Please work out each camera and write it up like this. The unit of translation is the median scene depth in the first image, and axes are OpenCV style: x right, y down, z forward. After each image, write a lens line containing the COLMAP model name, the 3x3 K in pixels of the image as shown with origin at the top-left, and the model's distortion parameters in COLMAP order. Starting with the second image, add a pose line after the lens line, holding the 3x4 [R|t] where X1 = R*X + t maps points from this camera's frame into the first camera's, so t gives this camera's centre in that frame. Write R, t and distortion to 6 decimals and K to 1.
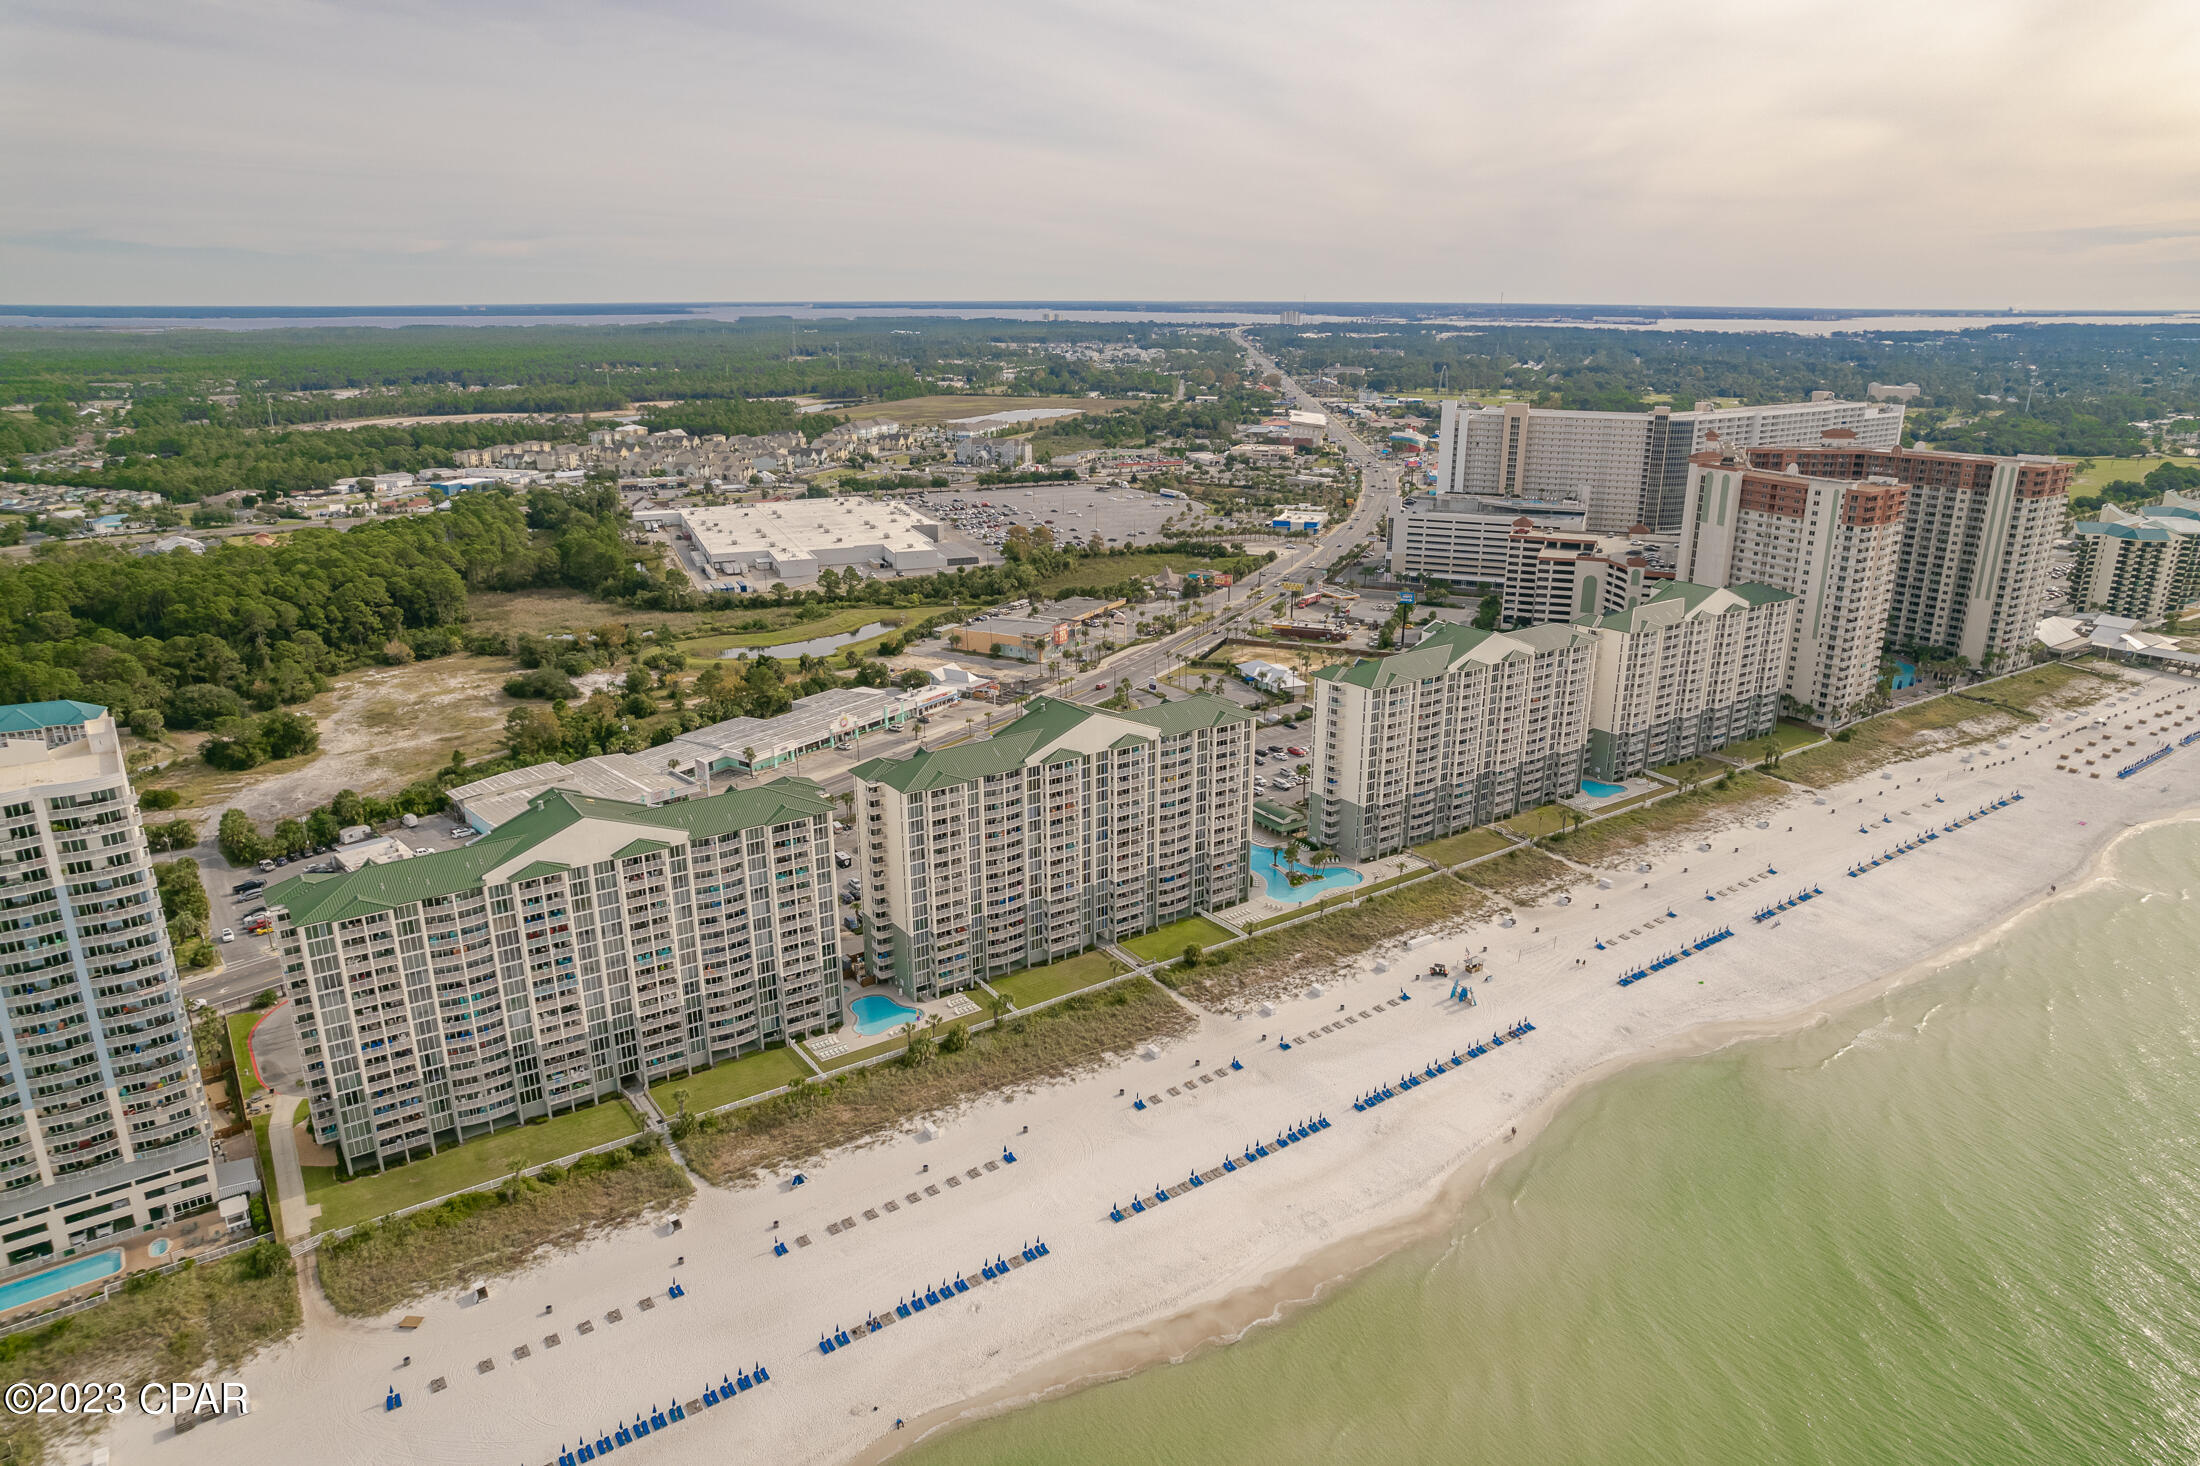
lens RADIAL K [[1407.5, 0, 1109.7], [0, 1407.5, 750.1], [0, 0, 1]] dist [-0.077324, 0.074847]
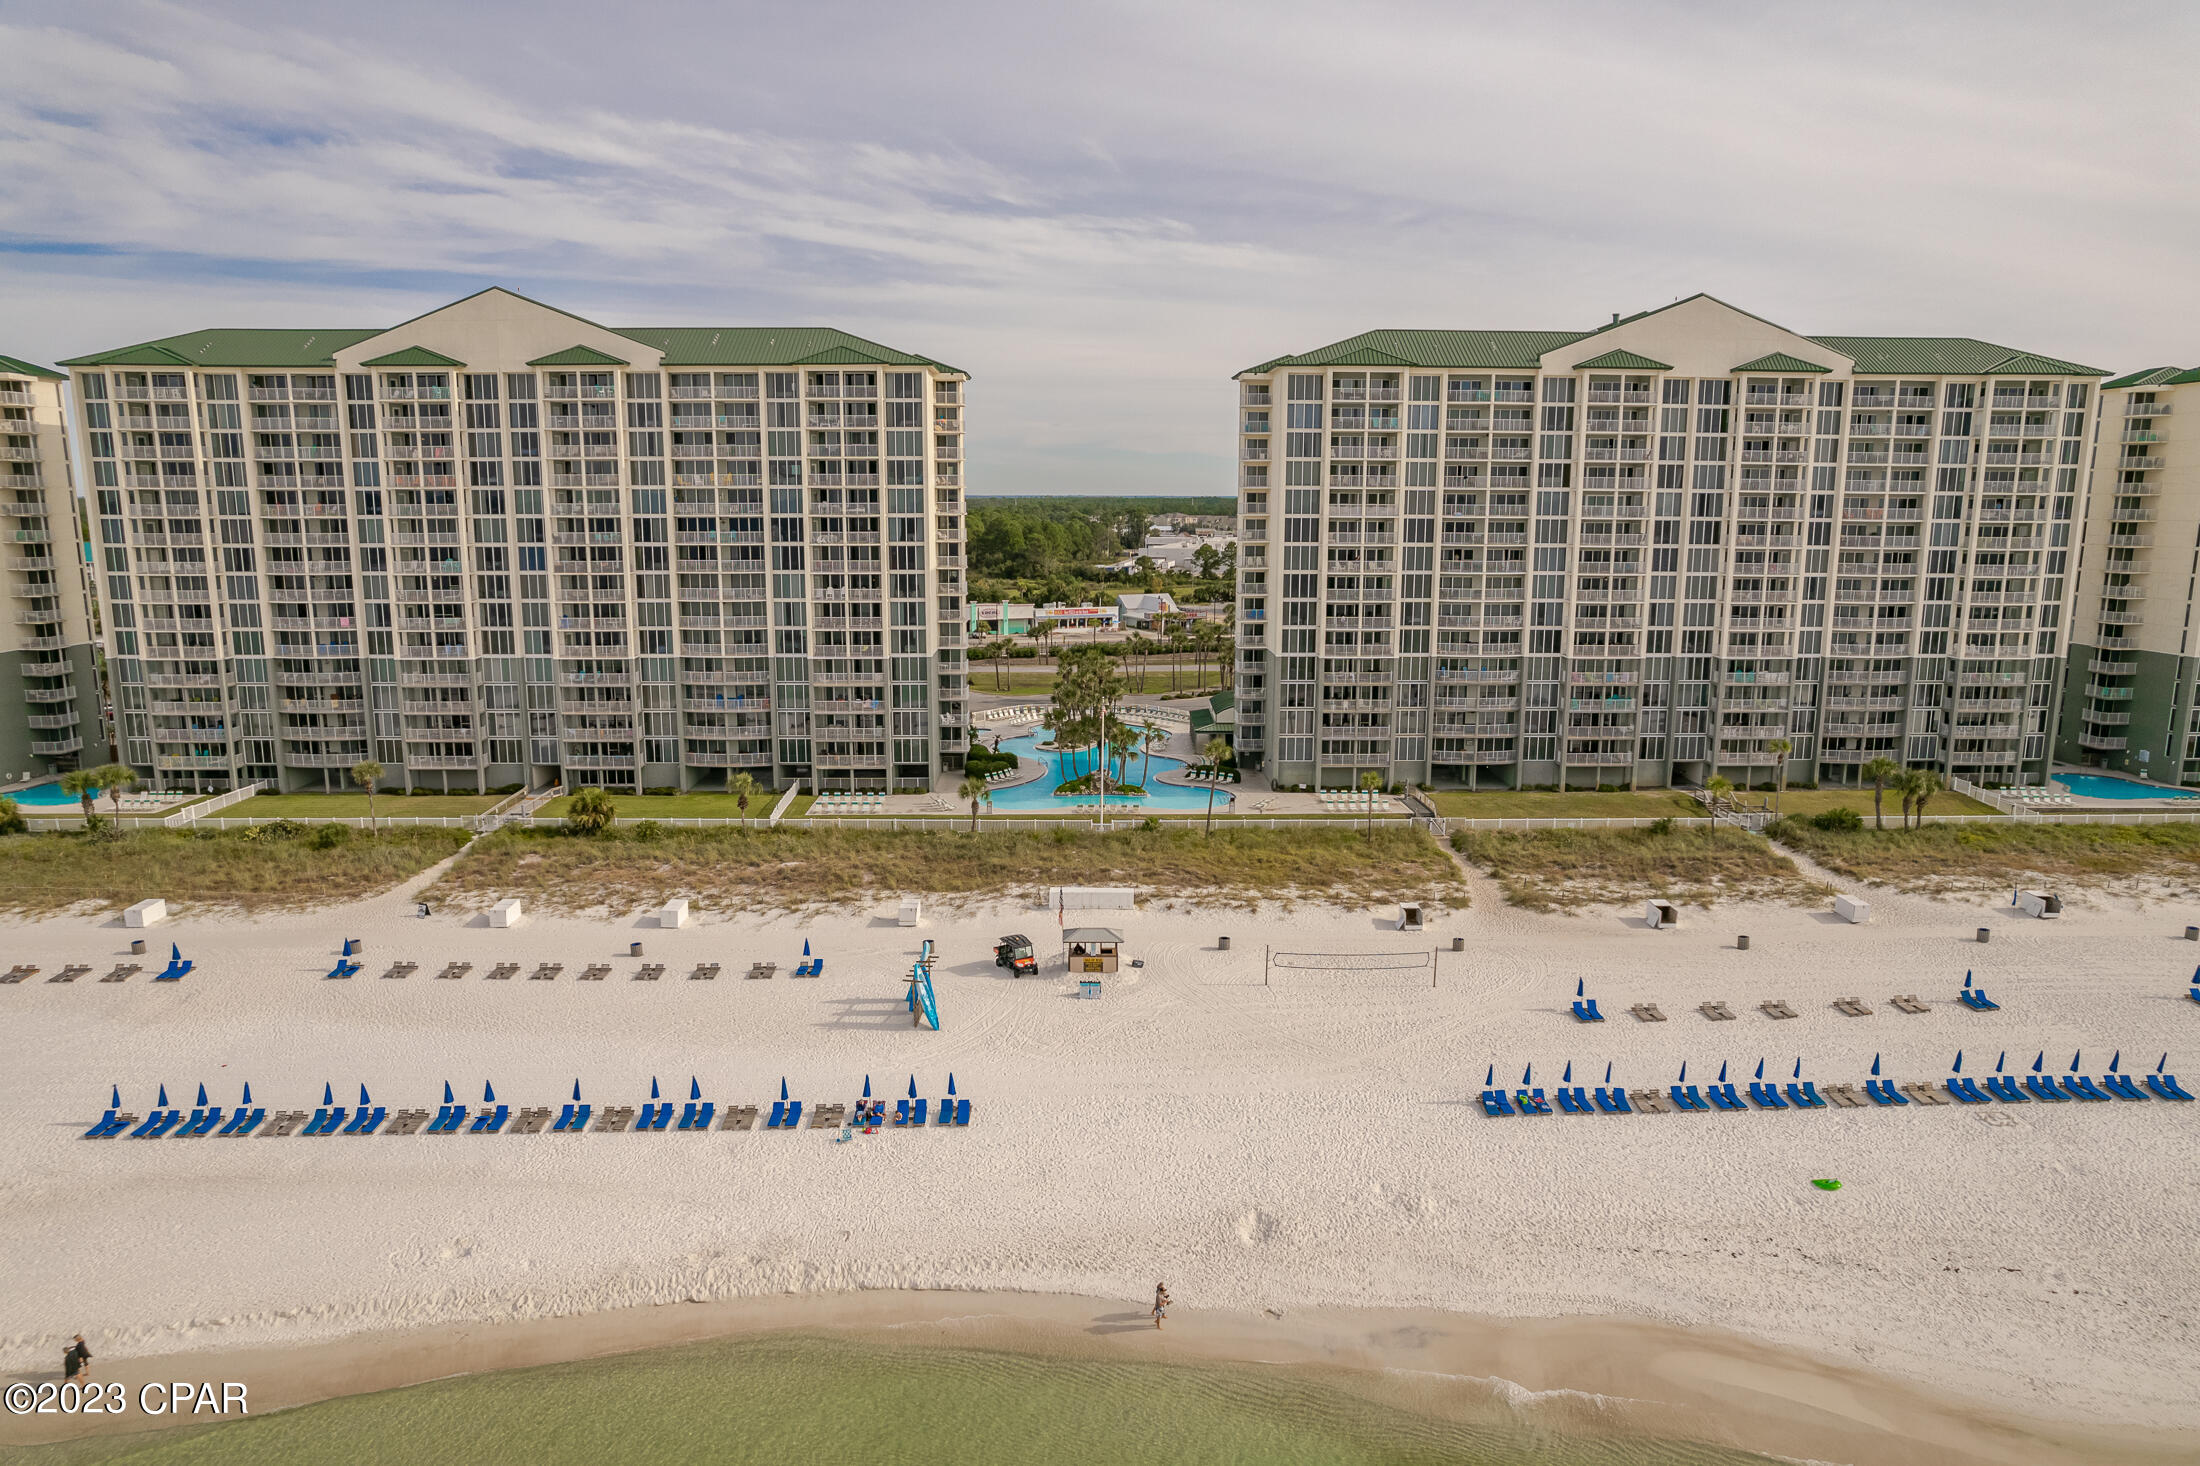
lens RADIAL K [[1407.5, 0, 1109.7], [0, 1407.5, 750.1], [0, 0, 1]] dist [-0.077324, 0.074847]
pose [[0.826946, 0.100081, -0.553303, 0.380328], [-0.174915, 0.980996, -0.083979, 0.114037], [0.534383, 0.166227, 0.828736, 0.609432]]
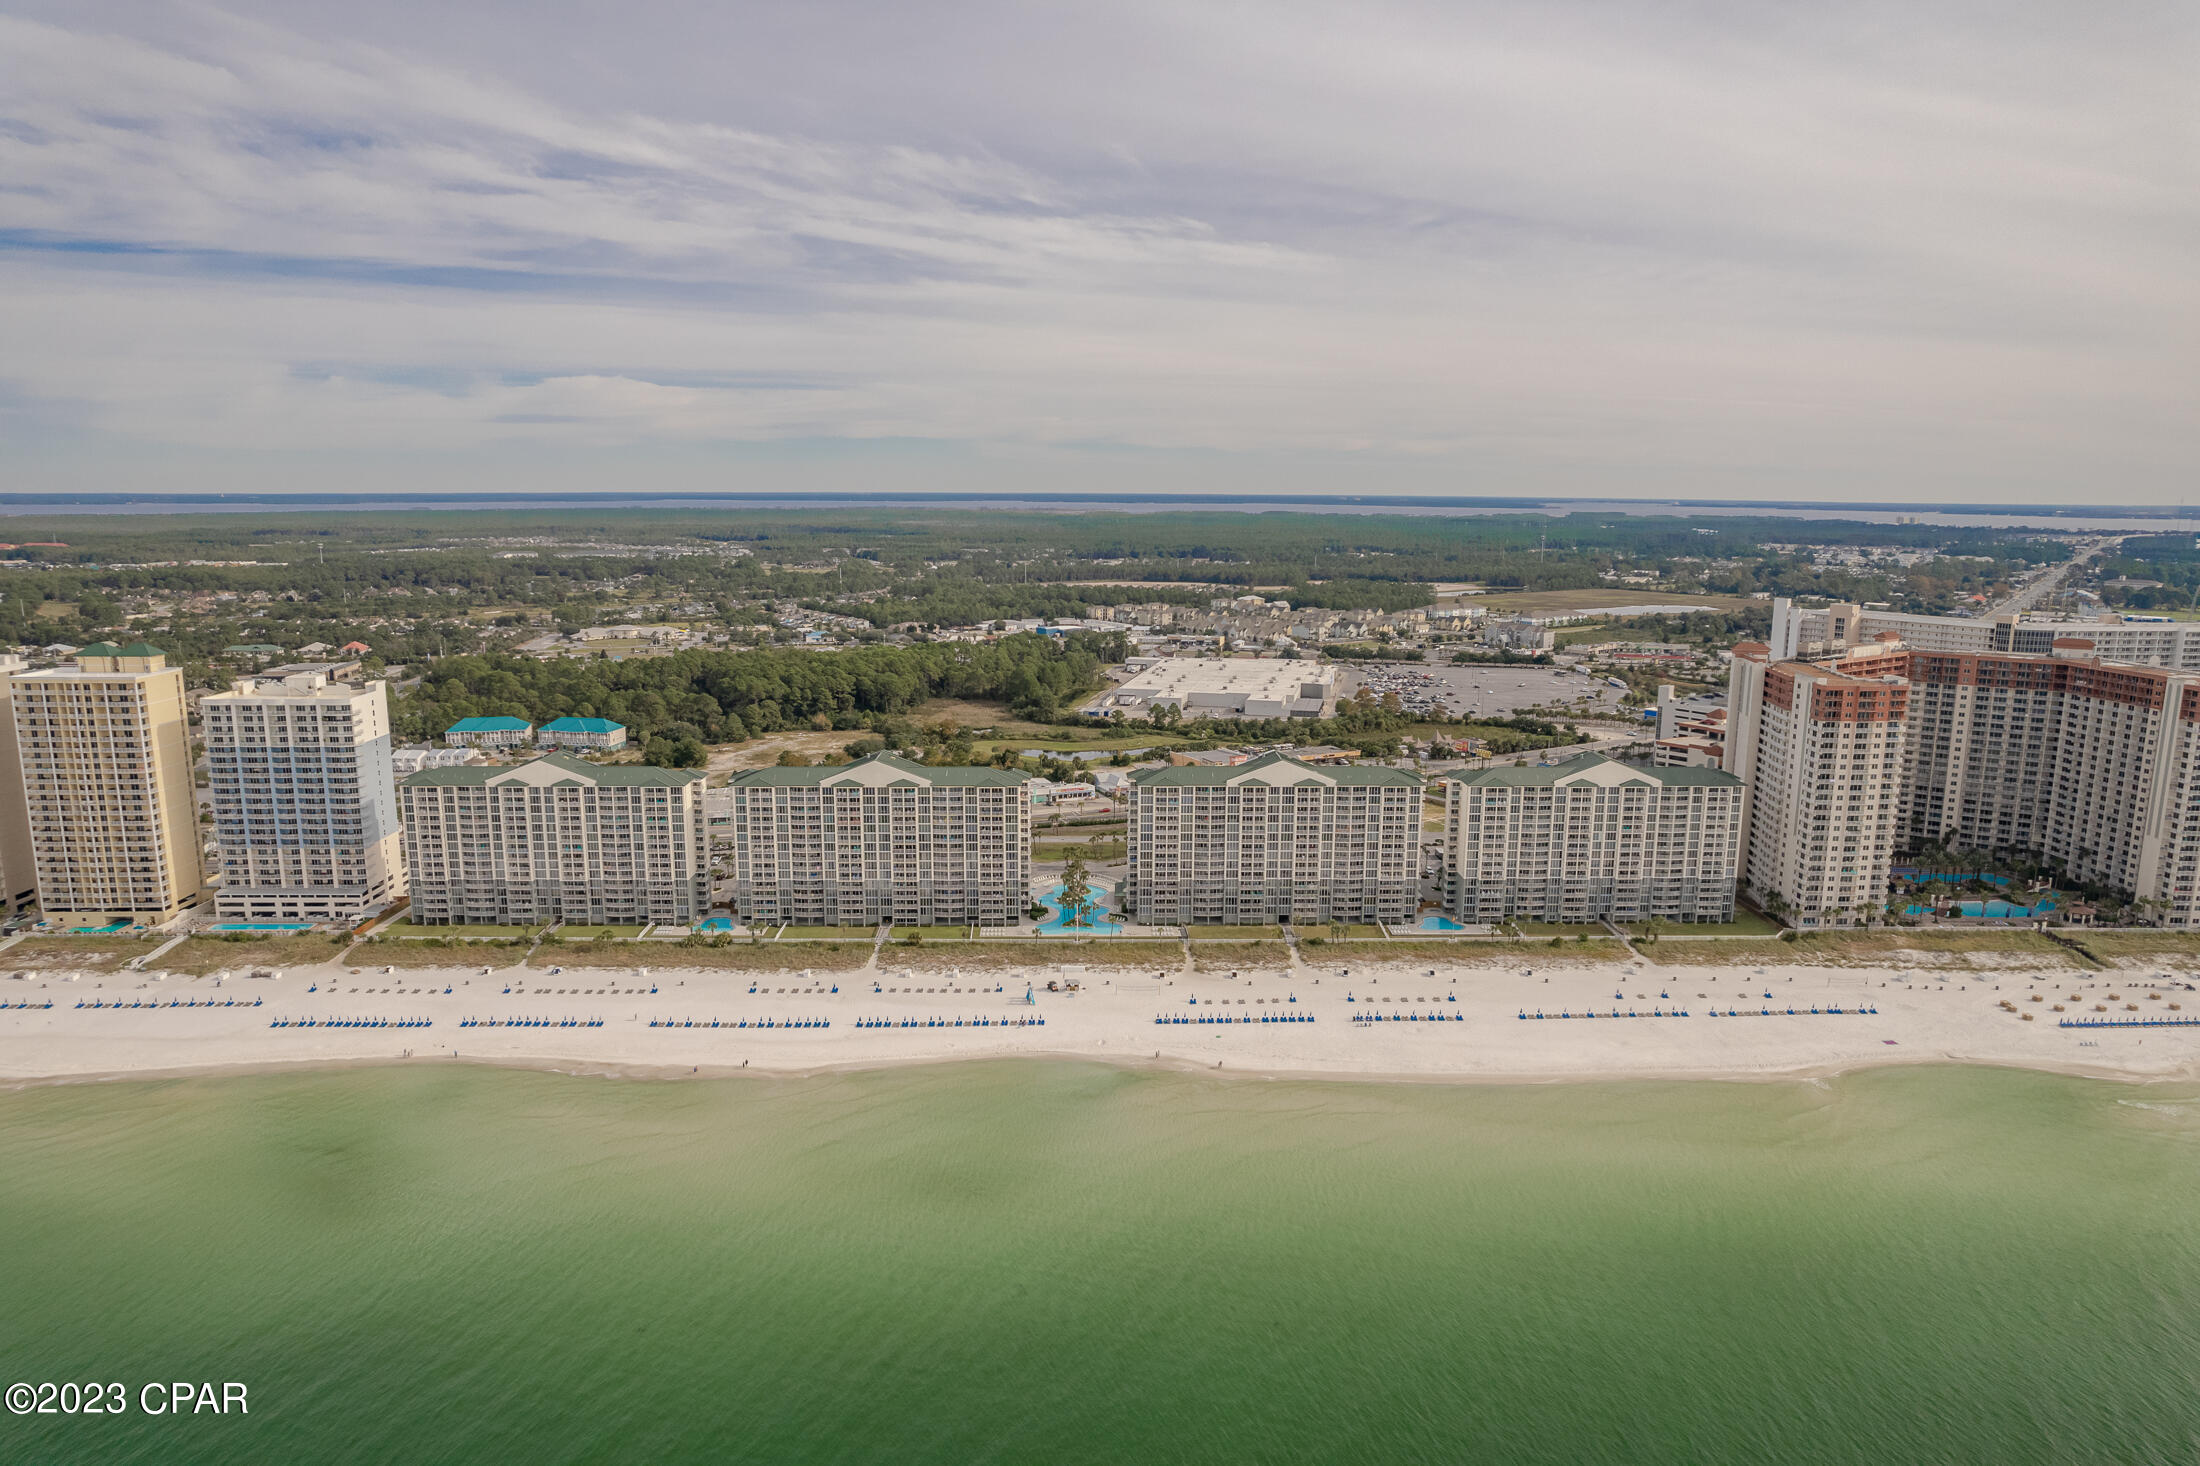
lens RADIAL K [[1407.5, 0, 1109.7], [0, 1407.5, 750.1], [0, 0, 1]] dist [-0.077324, 0.074847]
pose [[0.825875, 0.105897, -0.553820, 0.846123], [-0.178035, 0.980934, -0.077927, 0.028942], [0.535009, 0.162957, 0.828982, -0.088418]]
